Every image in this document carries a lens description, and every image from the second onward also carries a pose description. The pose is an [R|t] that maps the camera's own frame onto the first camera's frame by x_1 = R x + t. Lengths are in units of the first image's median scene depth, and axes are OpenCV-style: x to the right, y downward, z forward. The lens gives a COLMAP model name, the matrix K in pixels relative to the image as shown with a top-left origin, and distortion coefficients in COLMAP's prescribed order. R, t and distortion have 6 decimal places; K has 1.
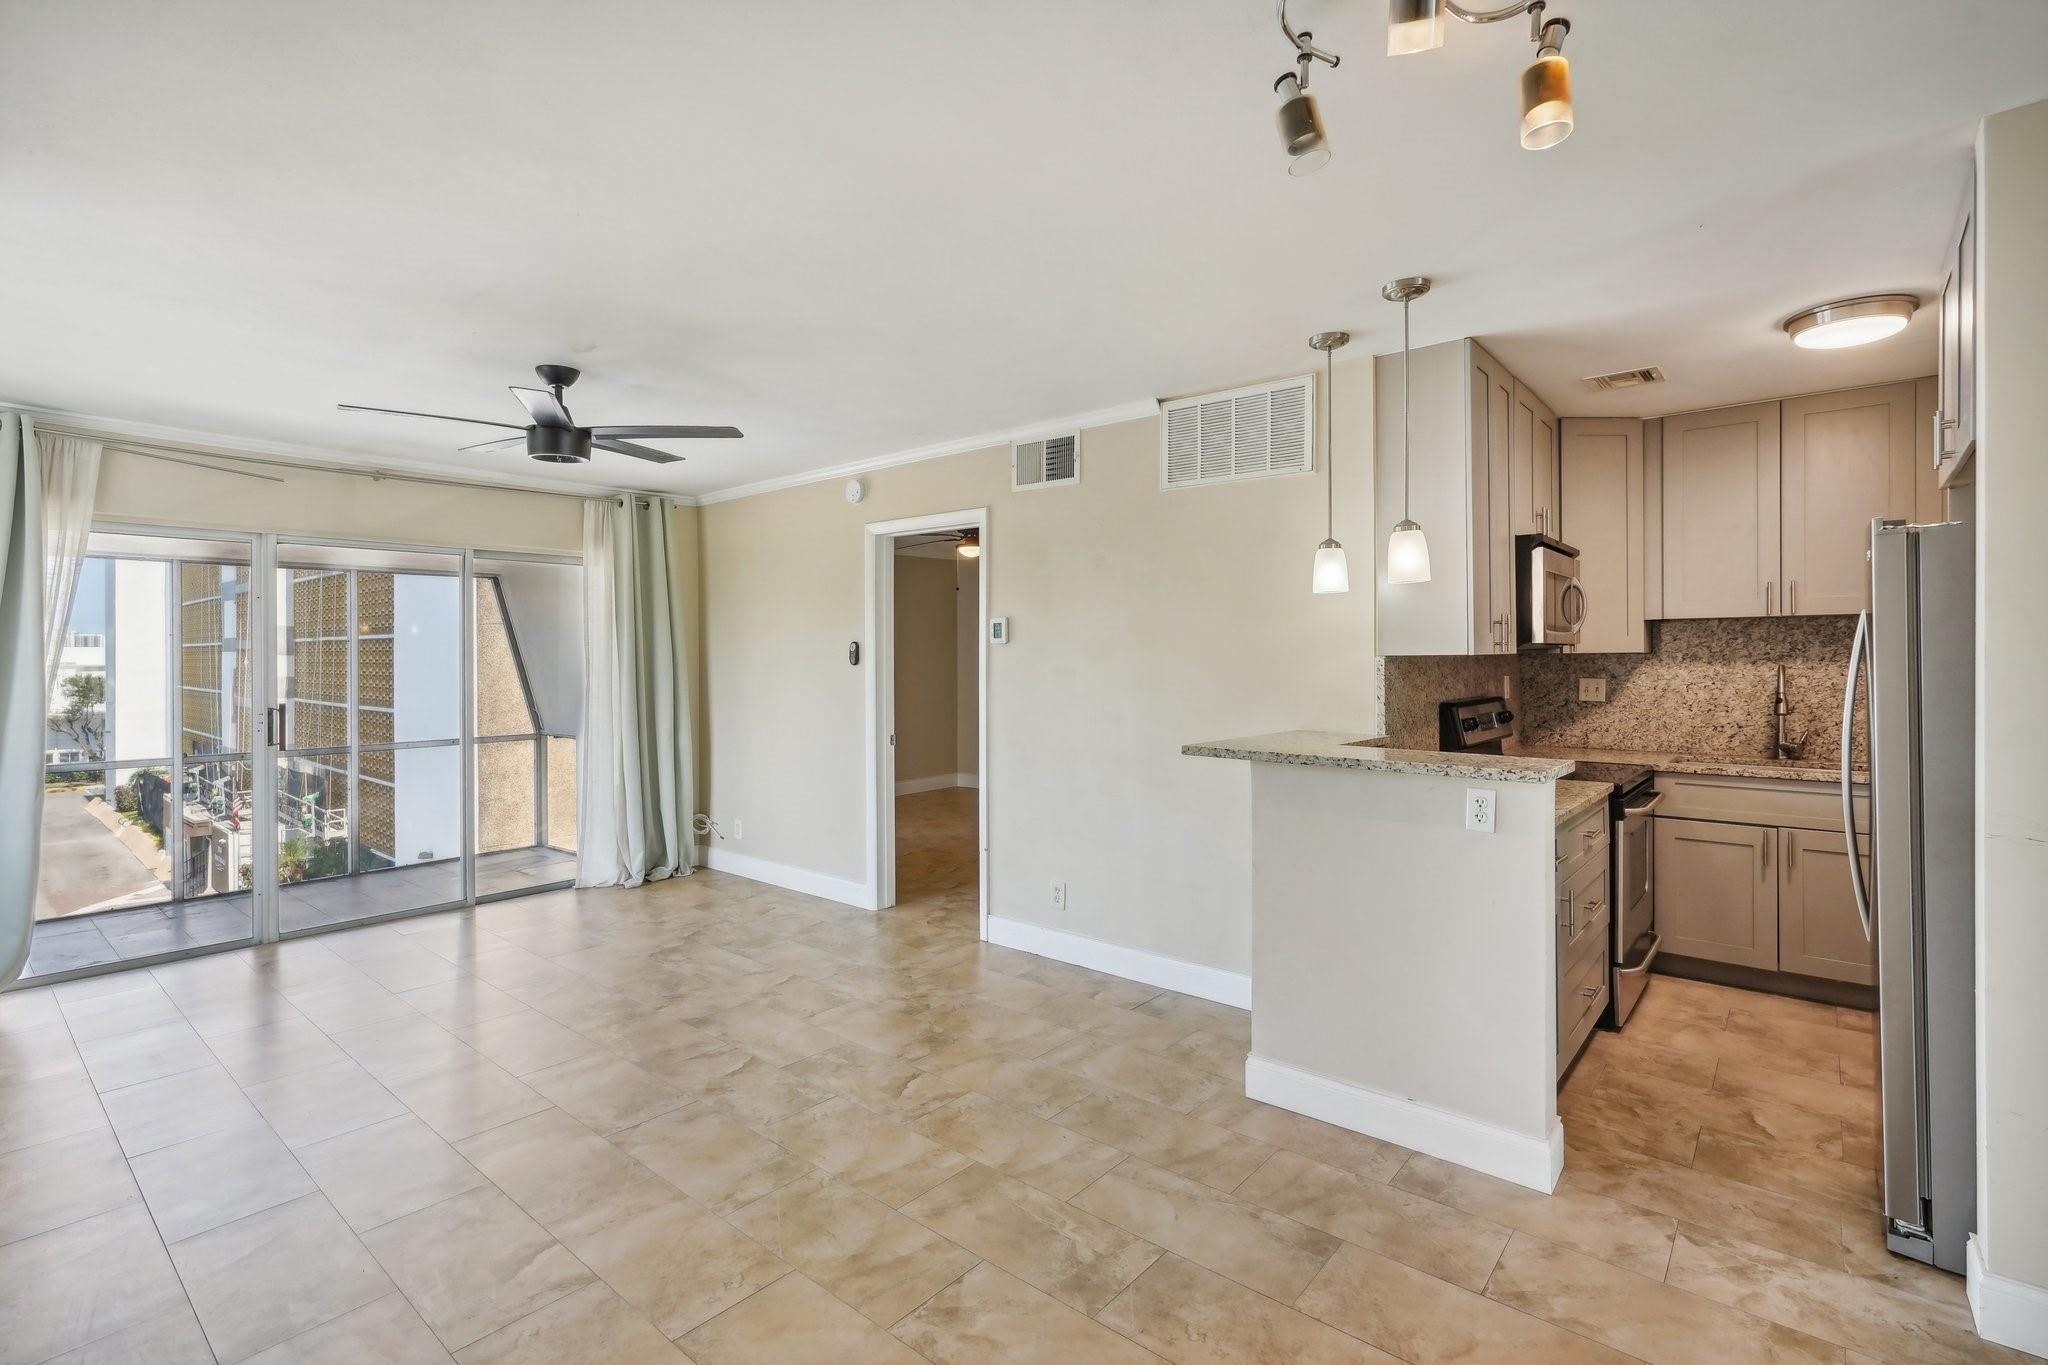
lens RADIAL K [[955.1, 0, 1057.3], [0, 955.1, 640.0], [0, 0, 1]] dist [-0.003296, -0.000904]
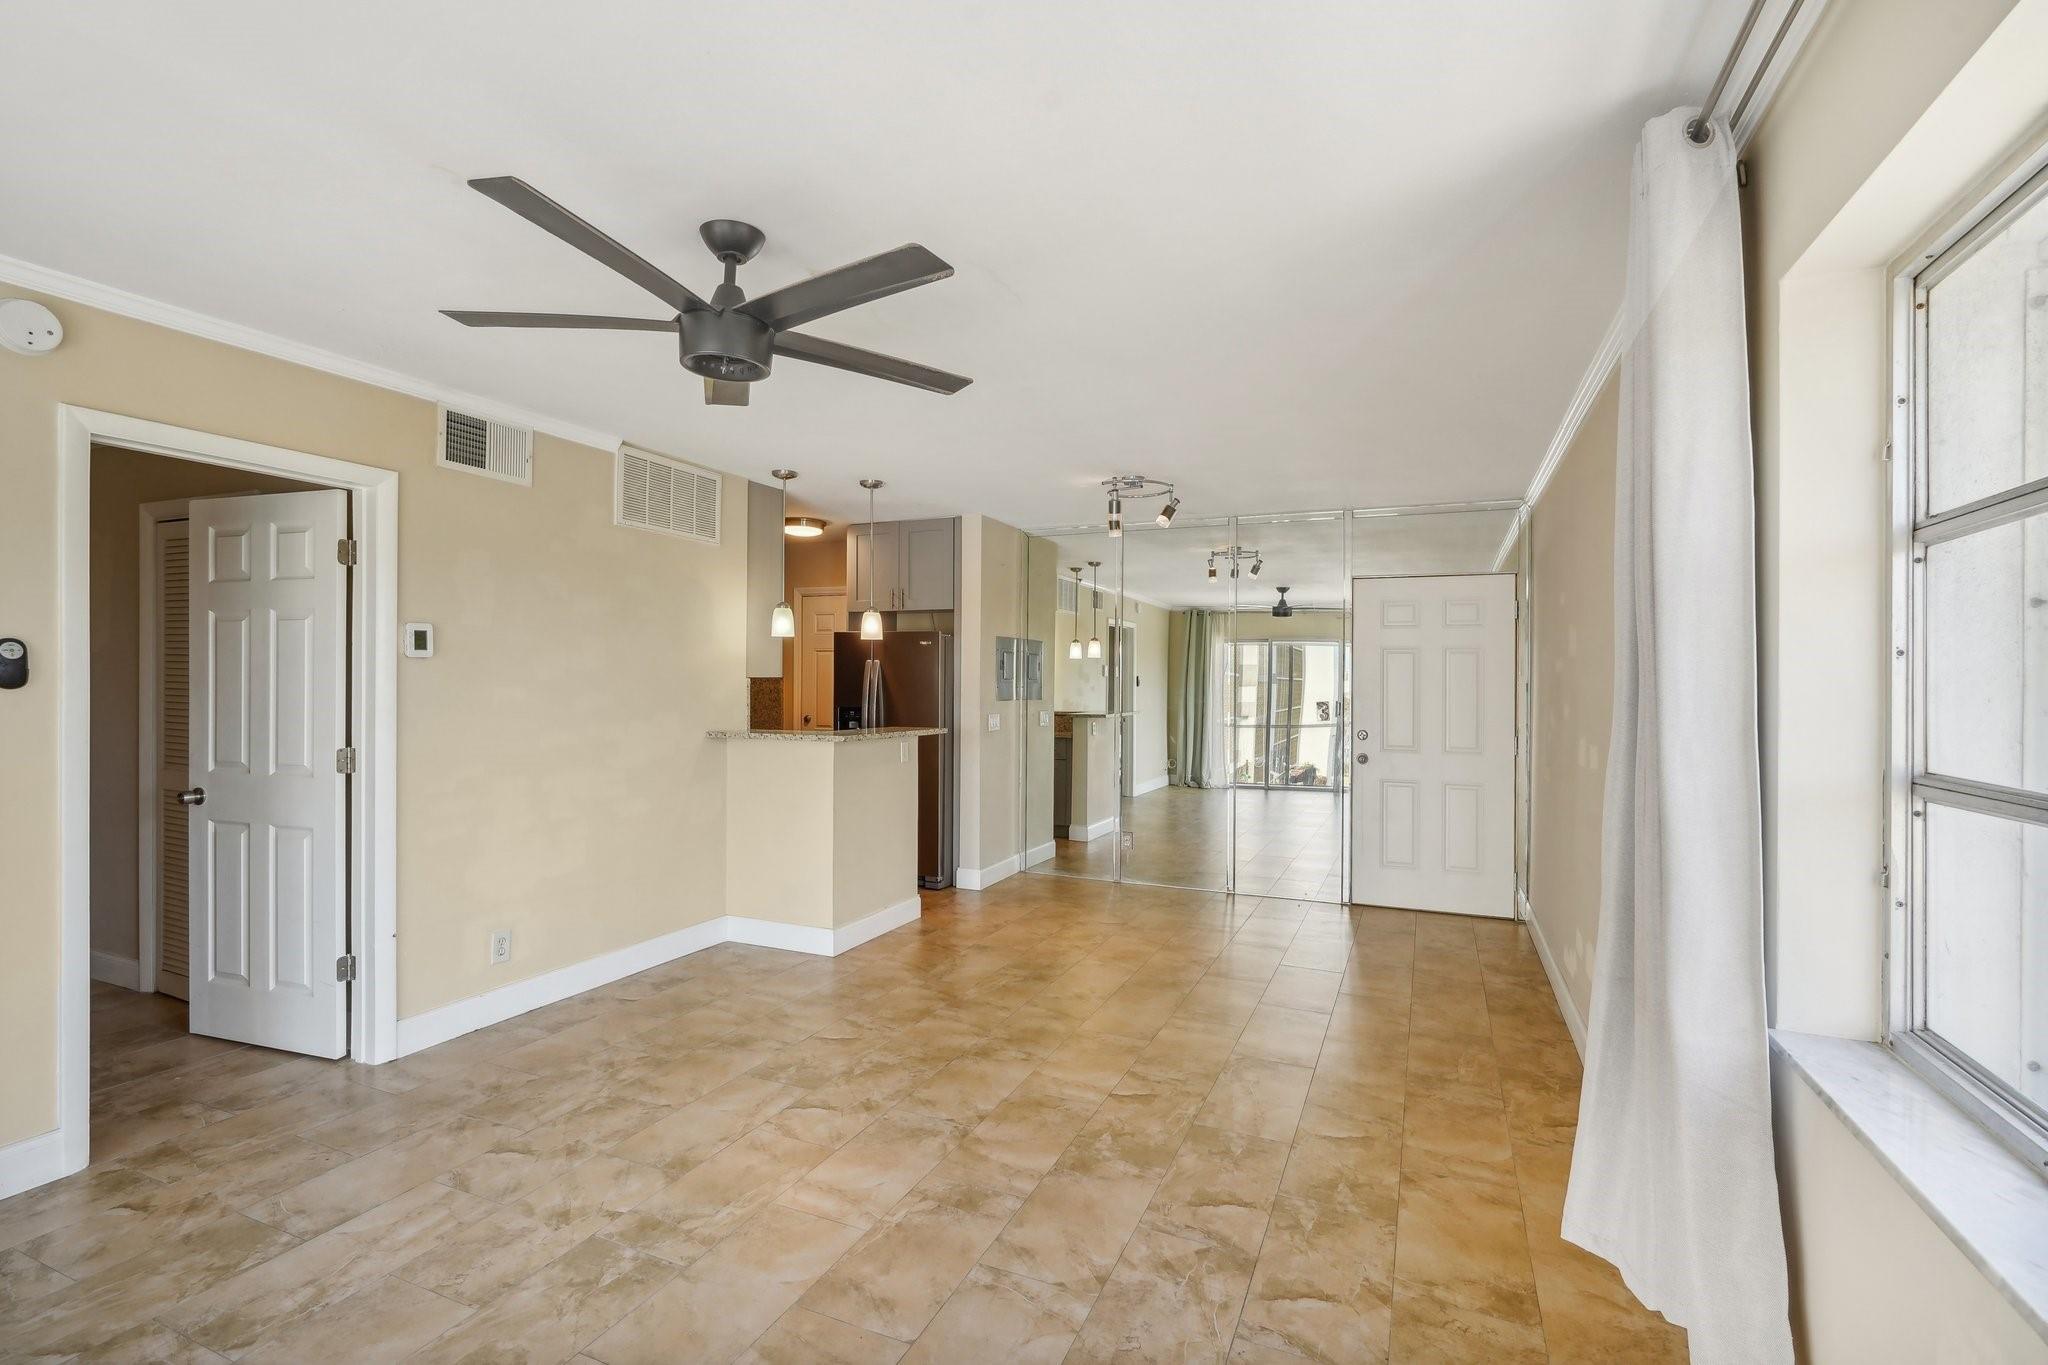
lens RADIAL K [[920.1, 0, 987.9], [0, 920.1, 656.9], [0, 0, 1]] dist [-0.000482, 0.000443]
pose [[-0.233239, 0.020484, 0.972204, -0.877678], [-0.029451, 0.999171, -0.028118, 0.011153], [-0.971973, -0.035190, -0.232443, 0.728176]]
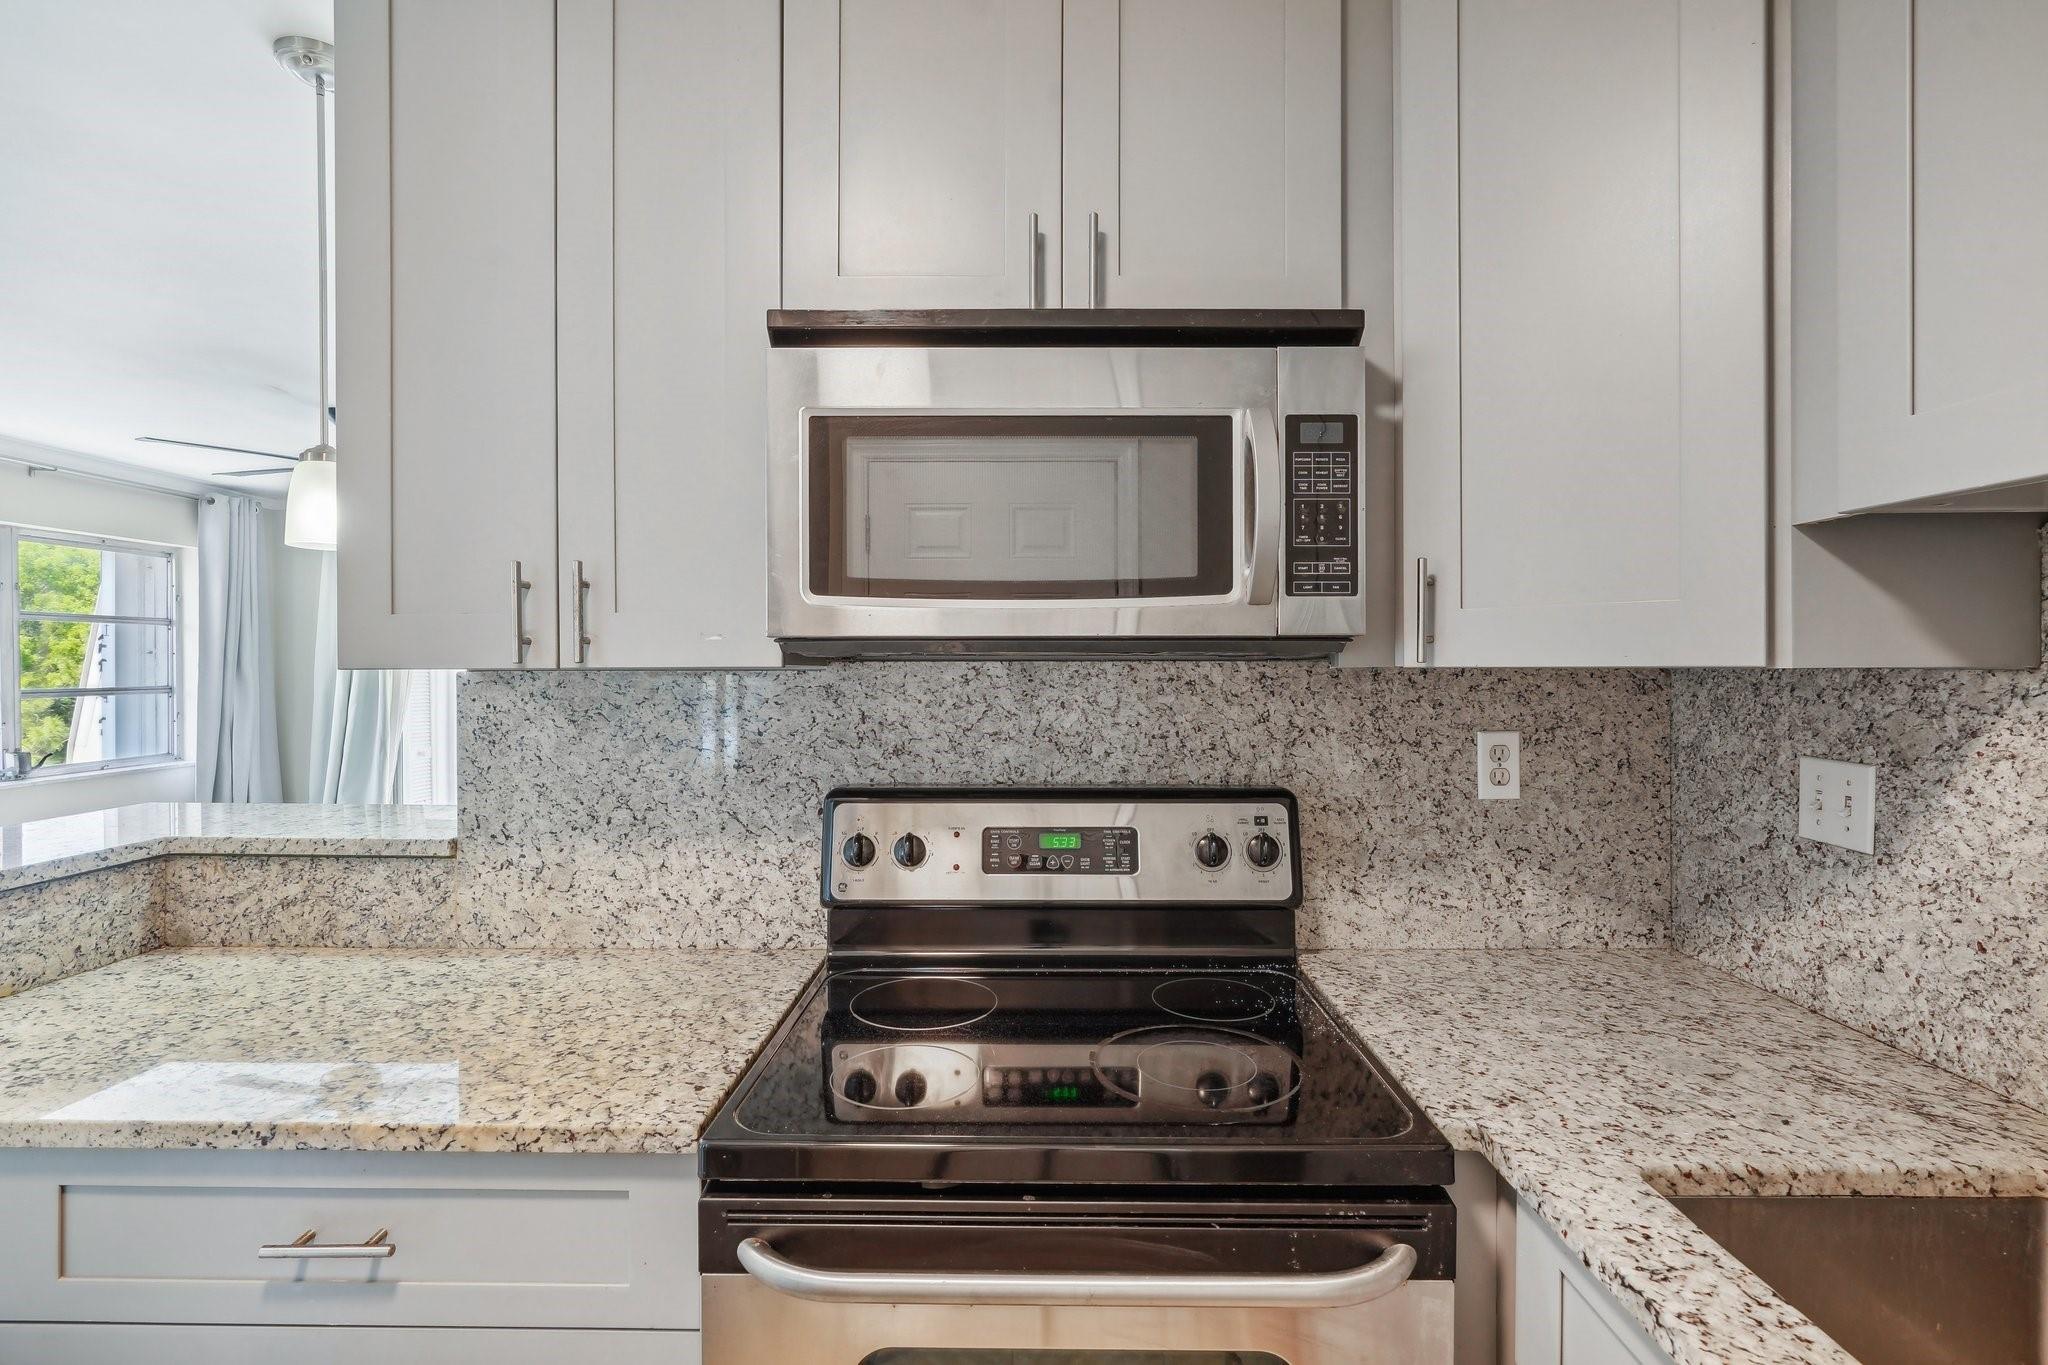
lens RADIAL K [[931.6, 0, 1047.4], [0, 931.6, 654.7], [0, 0, 1]] dist [-0.011934, 0.005239]
pose [[0.626513, -0.003009, -0.779405, 0.732049], [0.007745, 0.999967, 0.002365, 0.008863], [0.779372, -0.007518, 0.626516, 0.772701]]
